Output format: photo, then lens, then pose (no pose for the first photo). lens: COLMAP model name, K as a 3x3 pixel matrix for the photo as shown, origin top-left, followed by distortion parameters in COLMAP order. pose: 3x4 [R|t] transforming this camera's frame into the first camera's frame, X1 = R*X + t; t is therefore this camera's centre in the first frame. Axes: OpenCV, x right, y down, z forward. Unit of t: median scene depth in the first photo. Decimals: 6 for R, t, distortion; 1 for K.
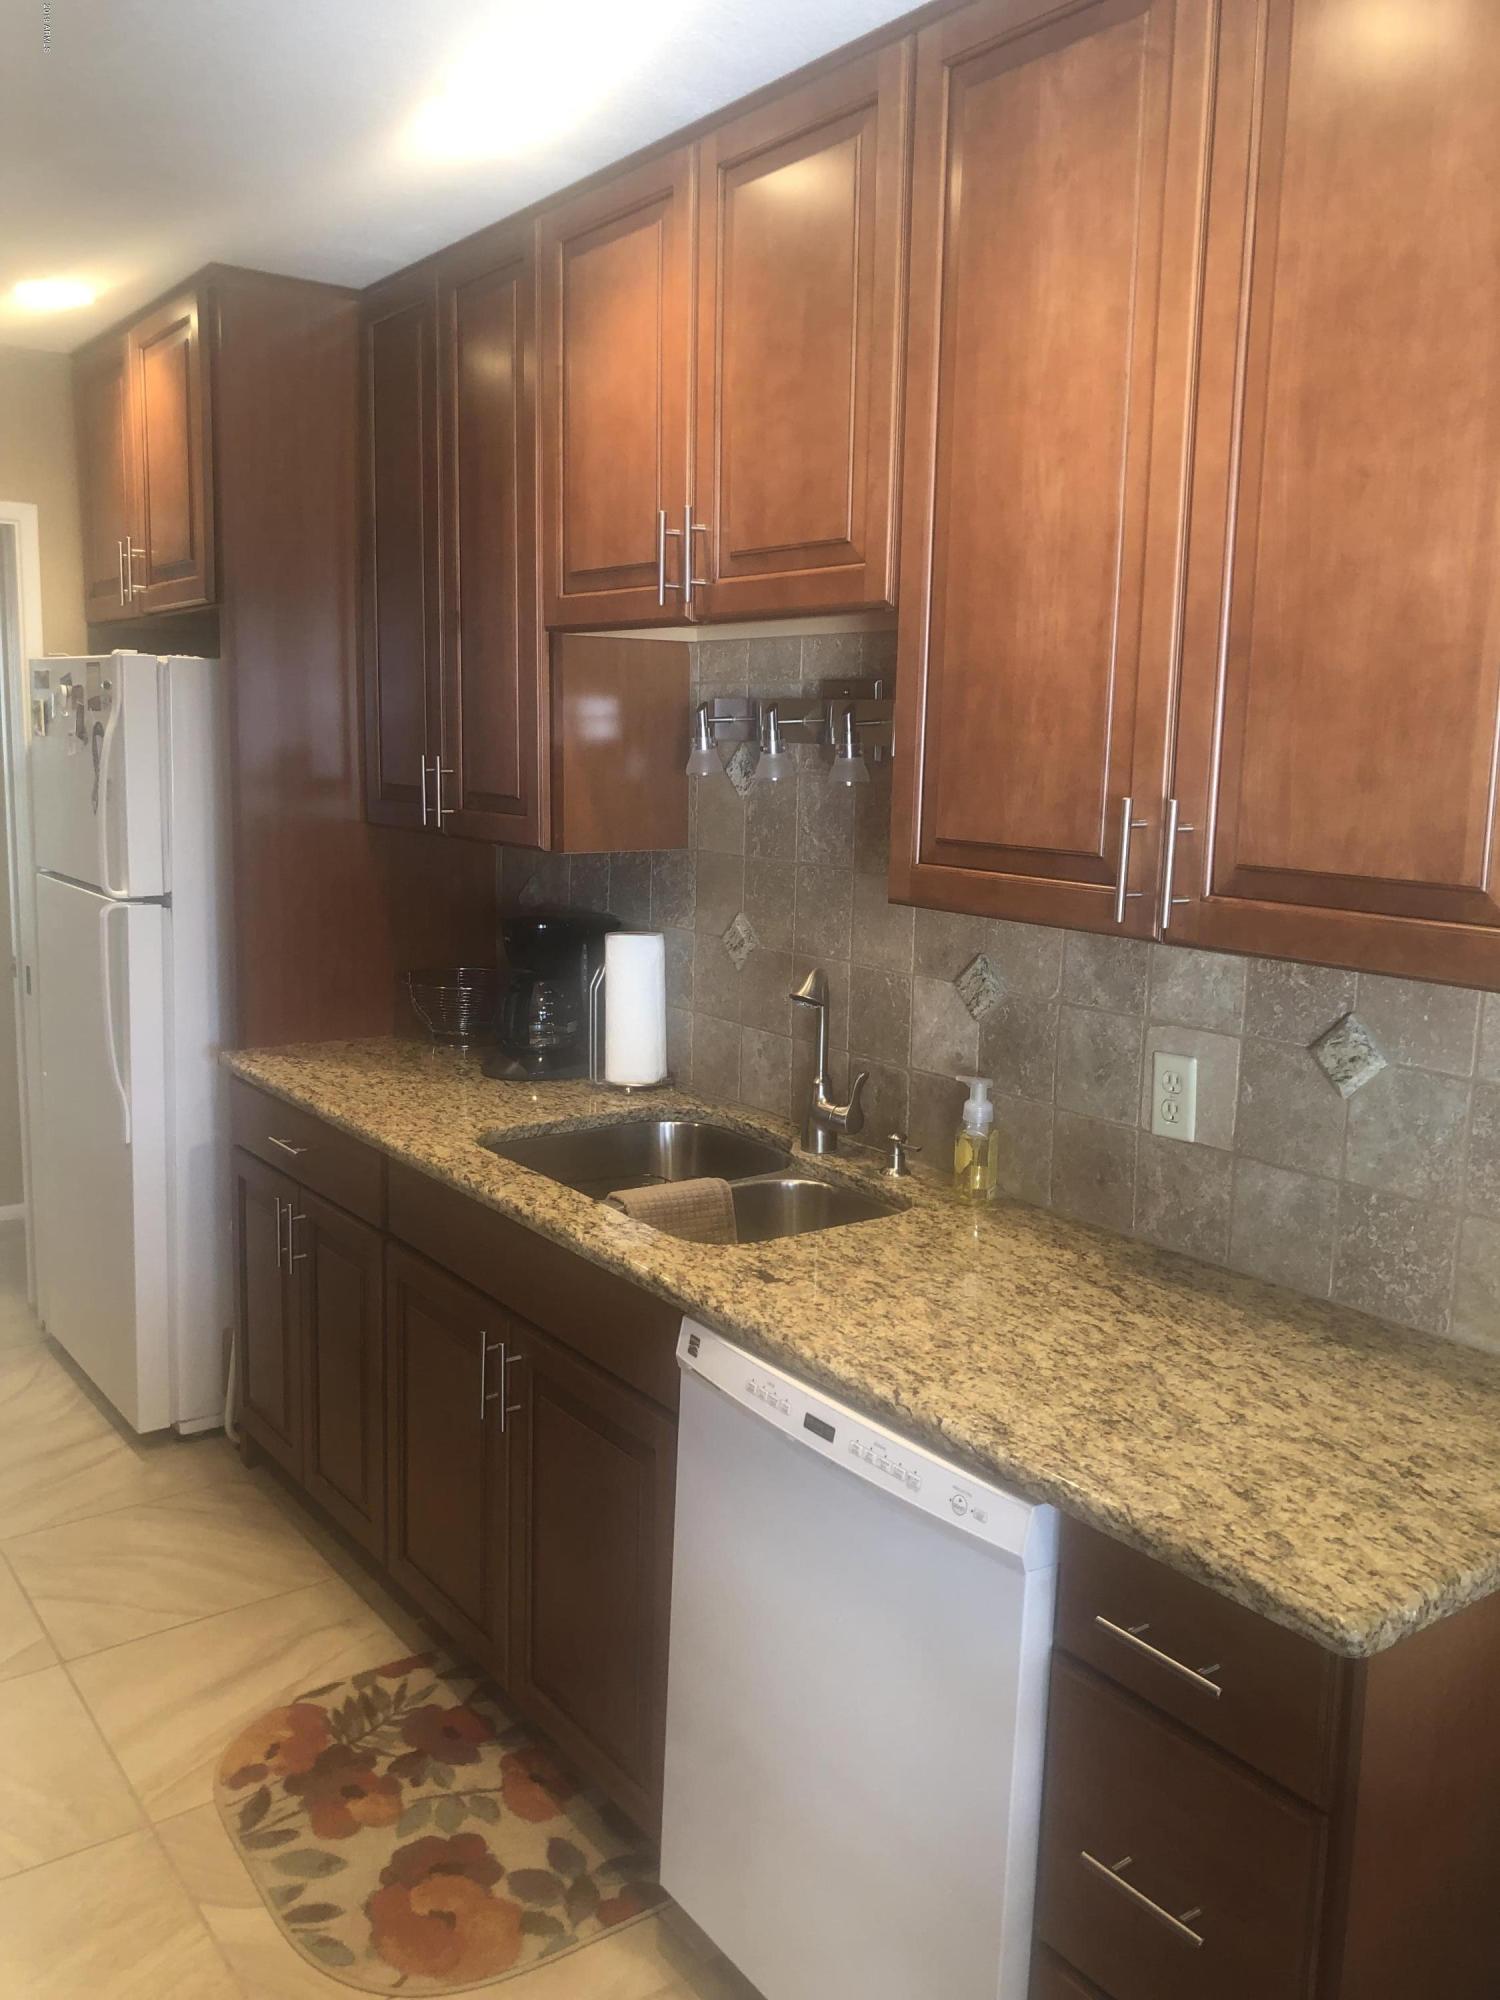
lens RADIAL K [[1623.4, 0, 673.7], [0, 1623.4, 944.4], [0, 0, 1]] dist [0.029943, -0.031820]
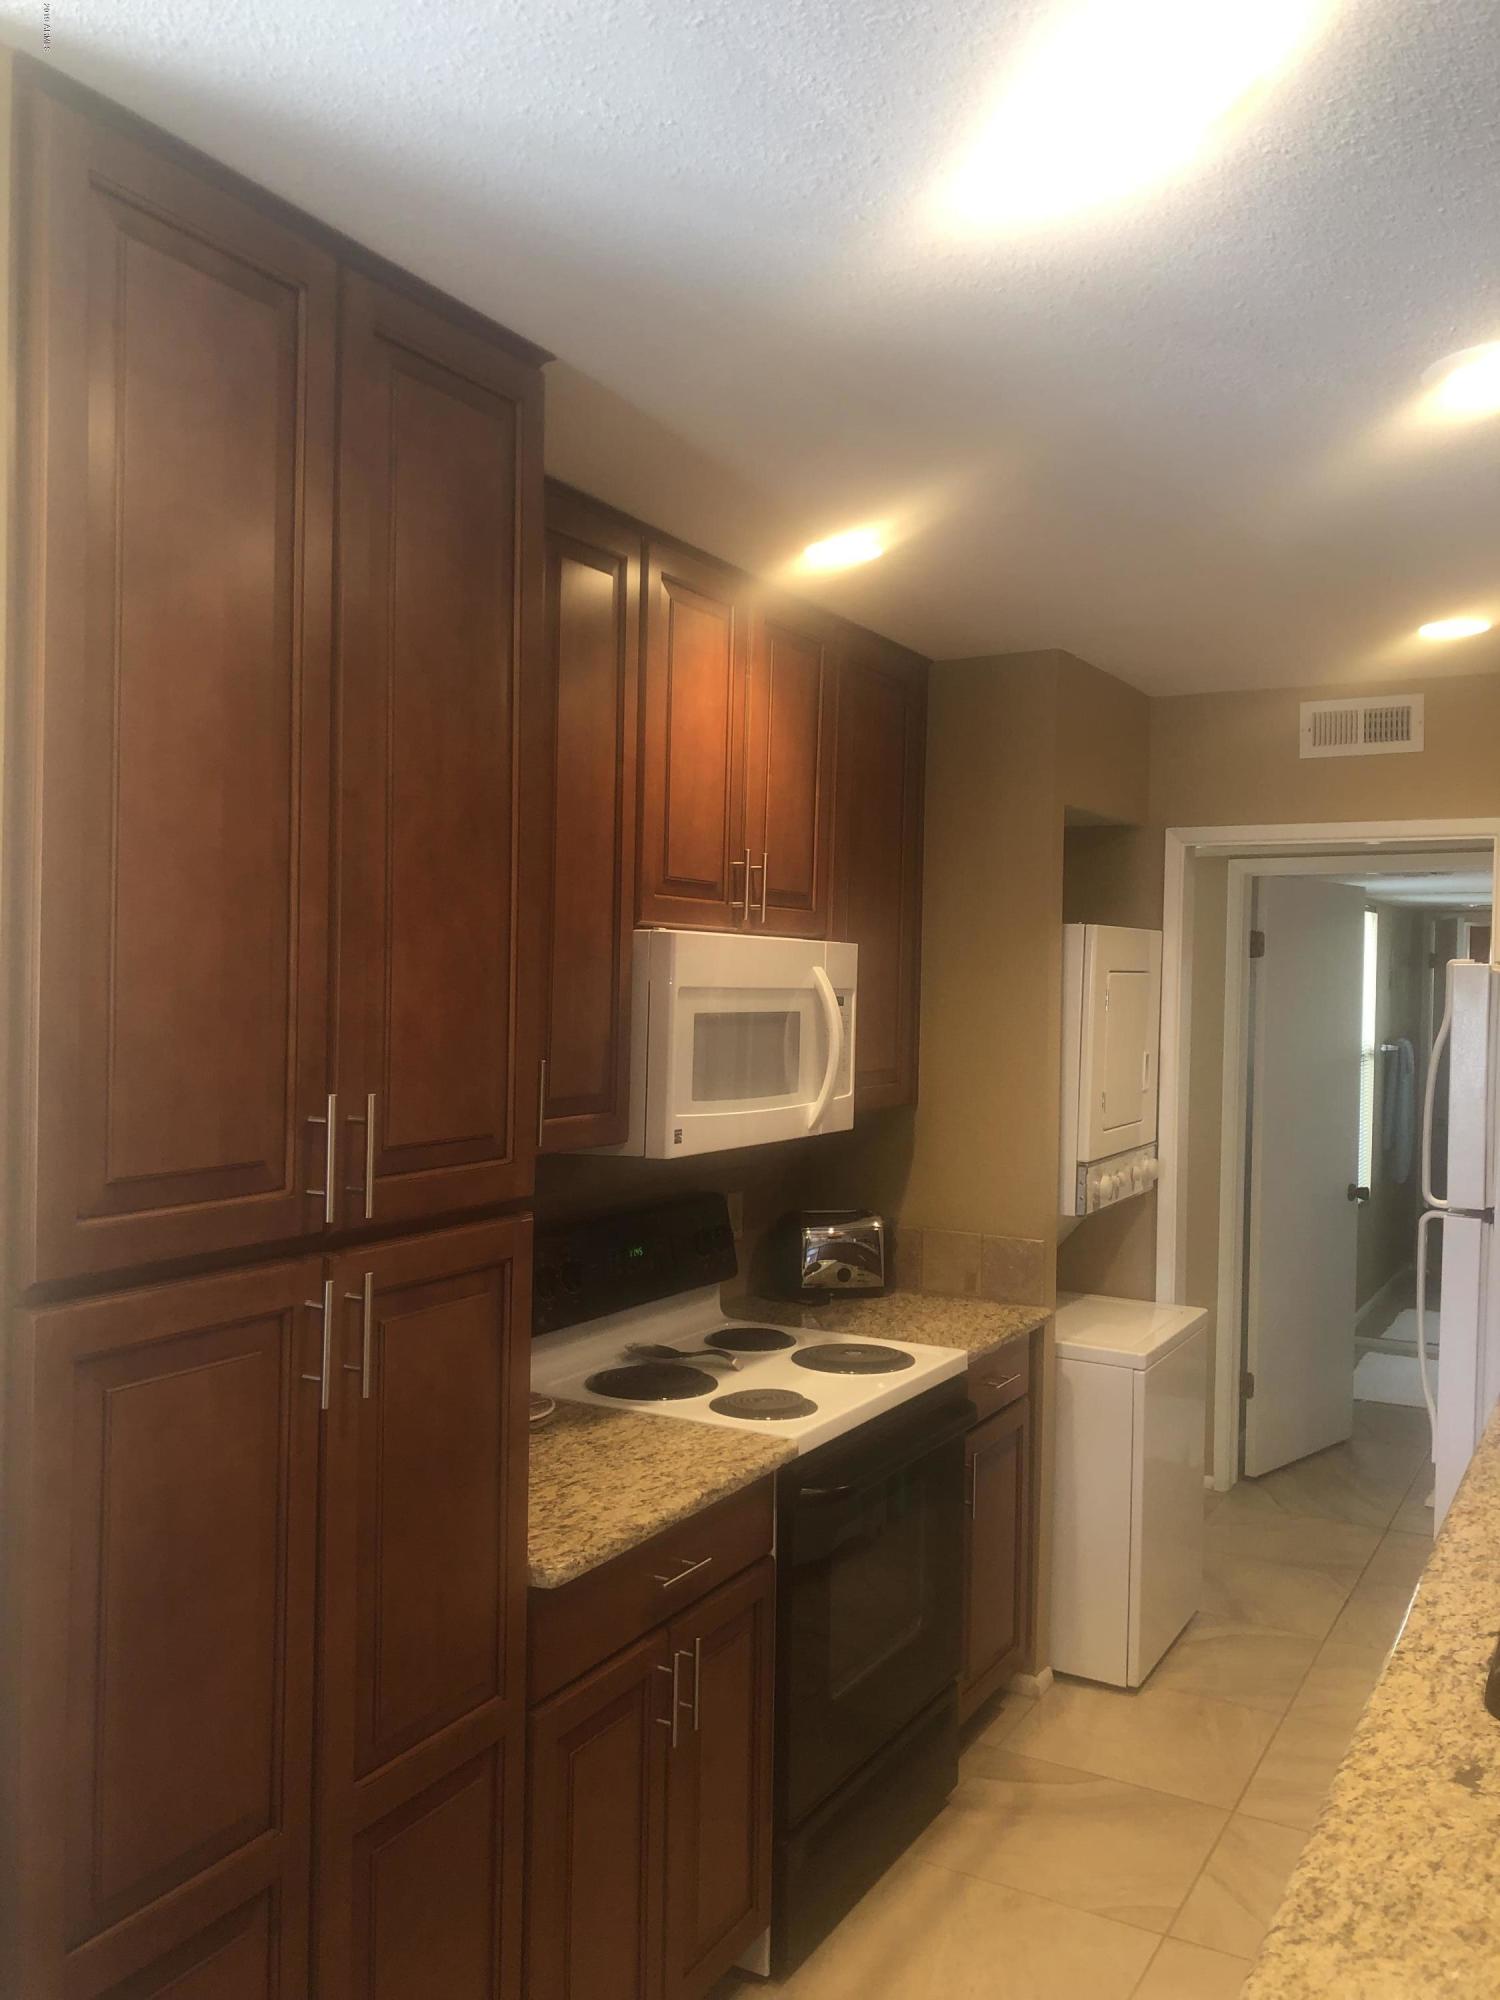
lens RADIAL K [[1623.4, 0, 746.1], [0, 1623.4, 993.5], [0, 0, 1]] dist [0.029943, -0.031820]
pose [[0.426556, -0.001766, -0.904460, 0.606827], [-0.133827, 0.988868, -0.065046, -0.059476], [0.894506, 0.148787, 0.421571, 0.336896]]
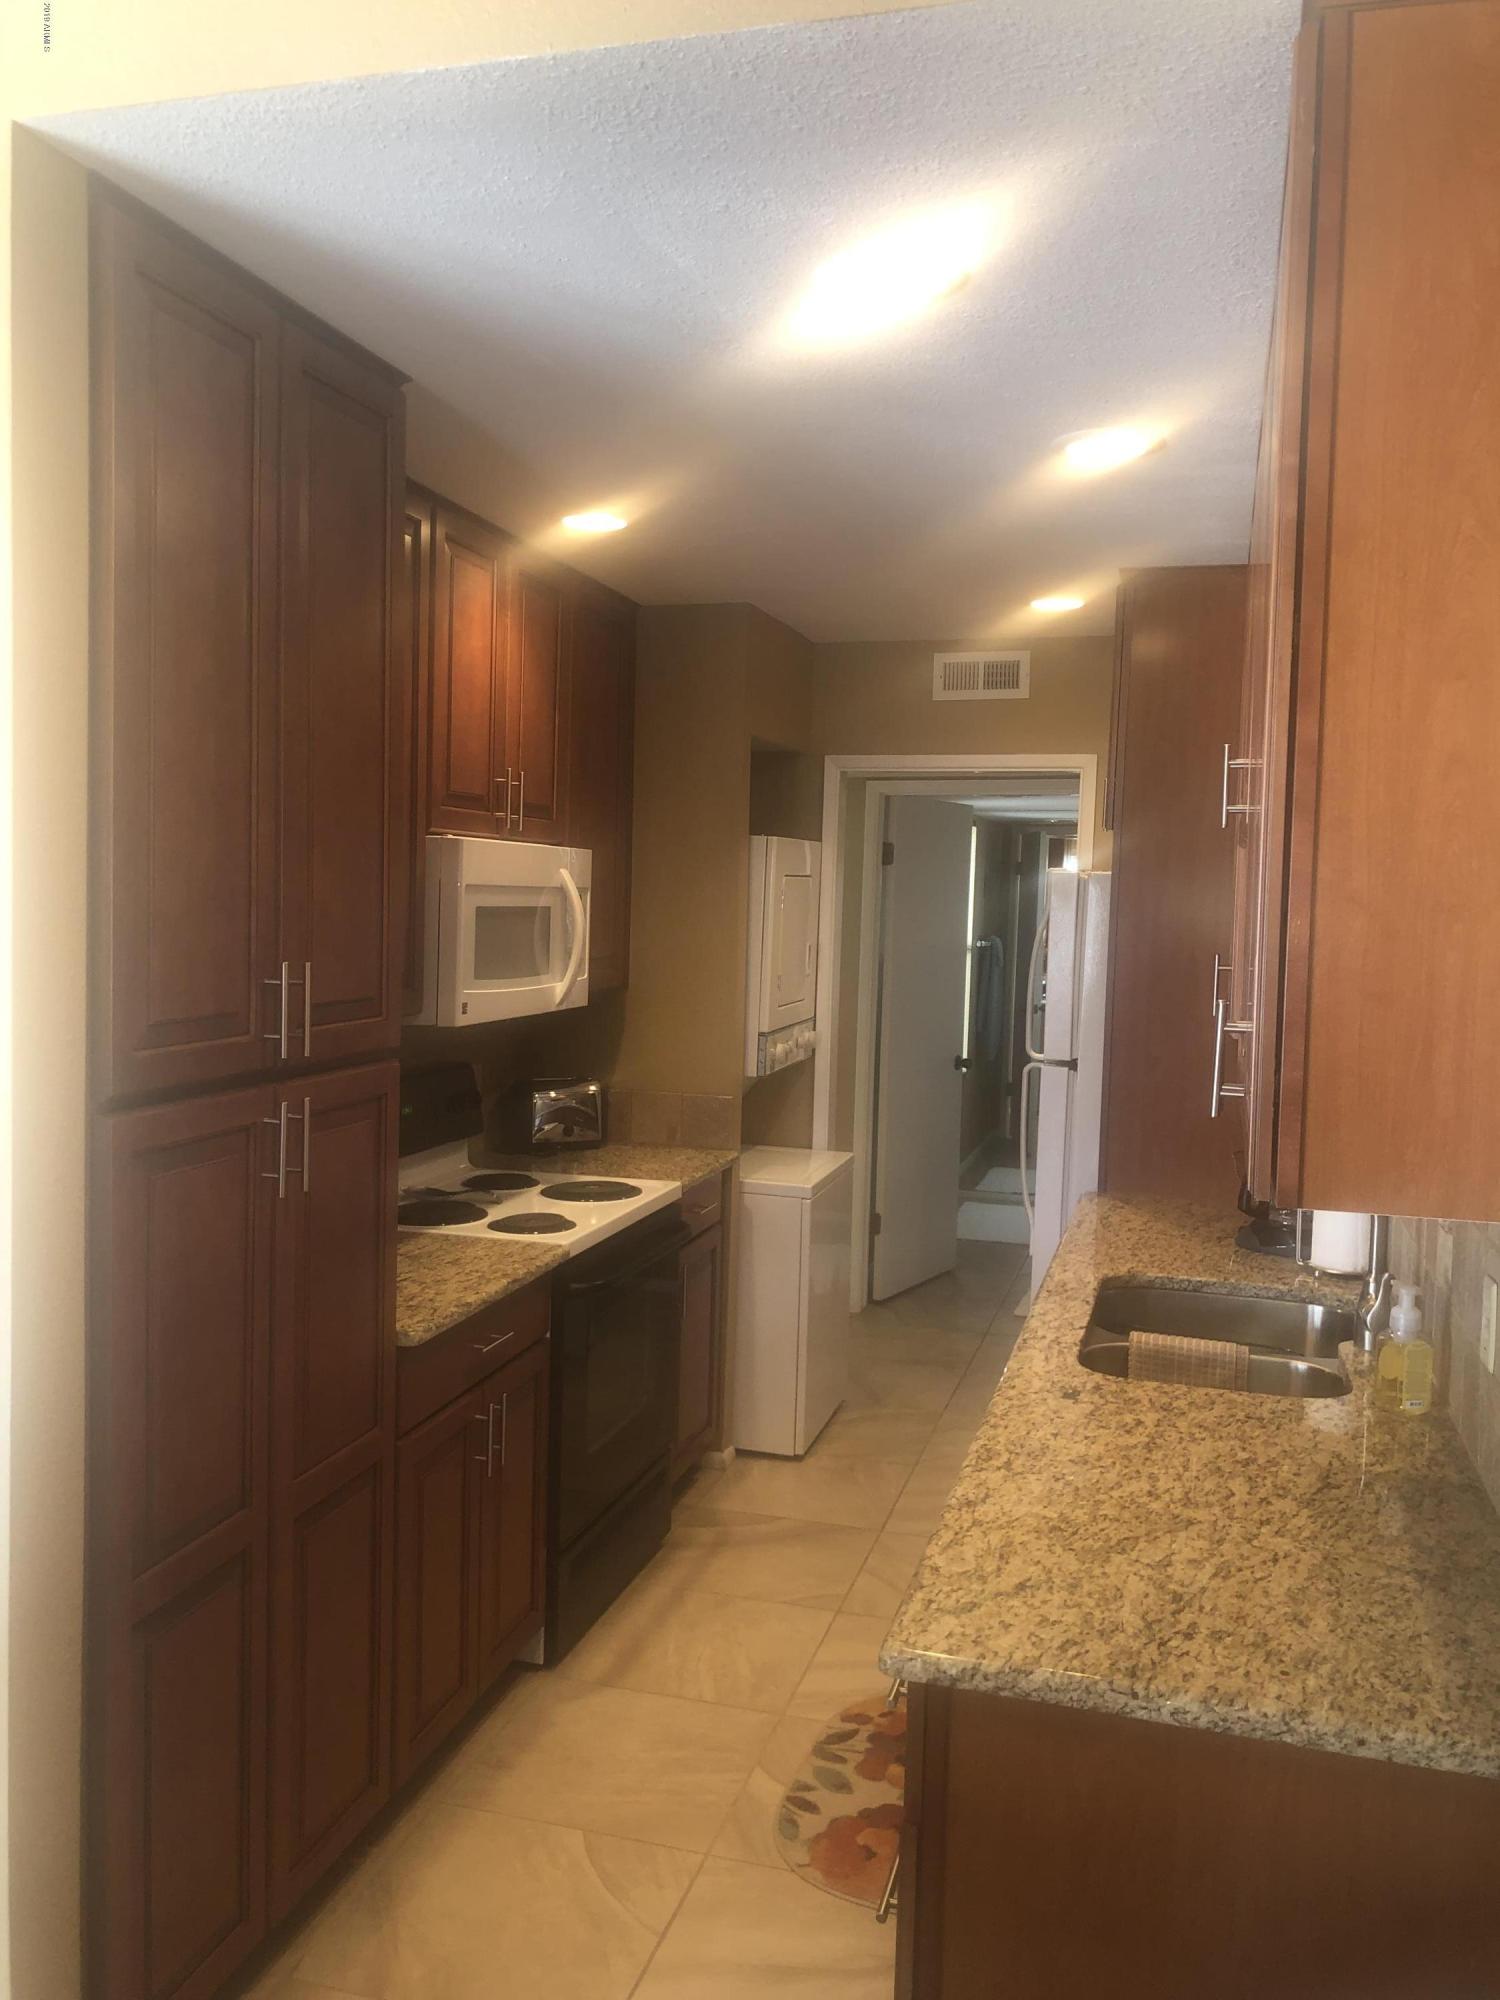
lens RADIAL K [[1623.4, 0, 747.2], [0, 1623.4, 999.6], [0, 0, 1]] dist [0.029943, -0.031820]
pose [[0.629634, 0.050470, -0.775251, 0.814245], [-0.119908, 0.992243, -0.032789, -0.010481], [0.767582, 0.113603, 0.630802, 0.054523]]
